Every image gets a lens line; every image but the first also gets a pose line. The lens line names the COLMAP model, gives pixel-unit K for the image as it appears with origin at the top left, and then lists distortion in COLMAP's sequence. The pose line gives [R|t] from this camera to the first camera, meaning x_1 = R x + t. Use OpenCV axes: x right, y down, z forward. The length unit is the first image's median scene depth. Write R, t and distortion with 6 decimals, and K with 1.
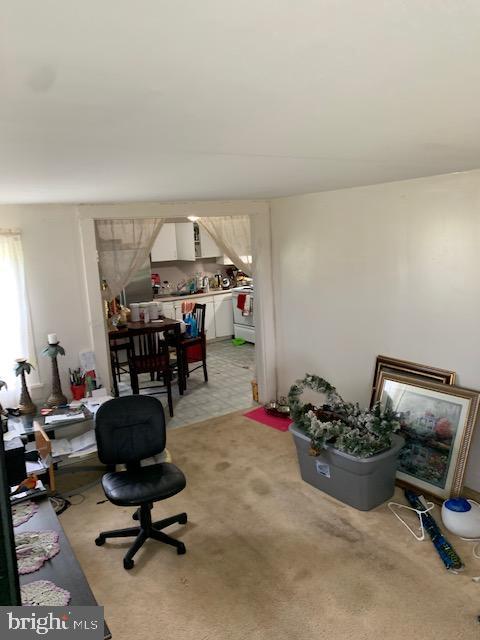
lens RADIAL K [[513.1, 0, 240.0], [0, 513.1, 320.0], [0, 0, 1]] dist [-0.001246, -0.000183]
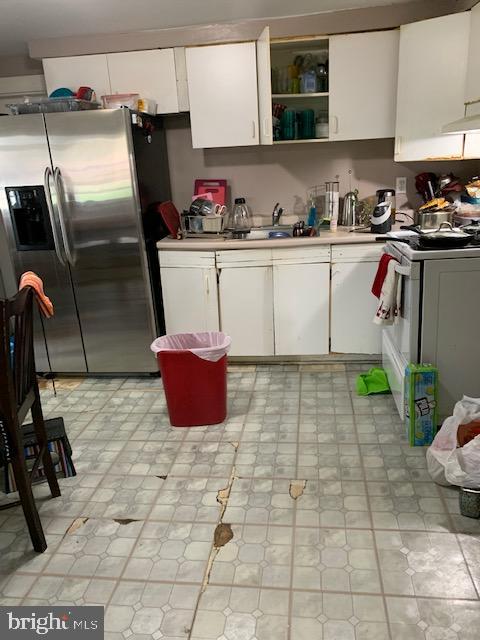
lens RADIAL K [[513.1, 0, 240.0], [0, 513.1, 320.0], [0, 0, 1]] dist [-0.001246, -0.000183]
pose [[0.757100, 0.205443, -0.620156, 0.142816], [-0.100695, 0.974621, 0.199938, -0.064979], [0.645492, -0.088926, 0.758572, 0.698712]]
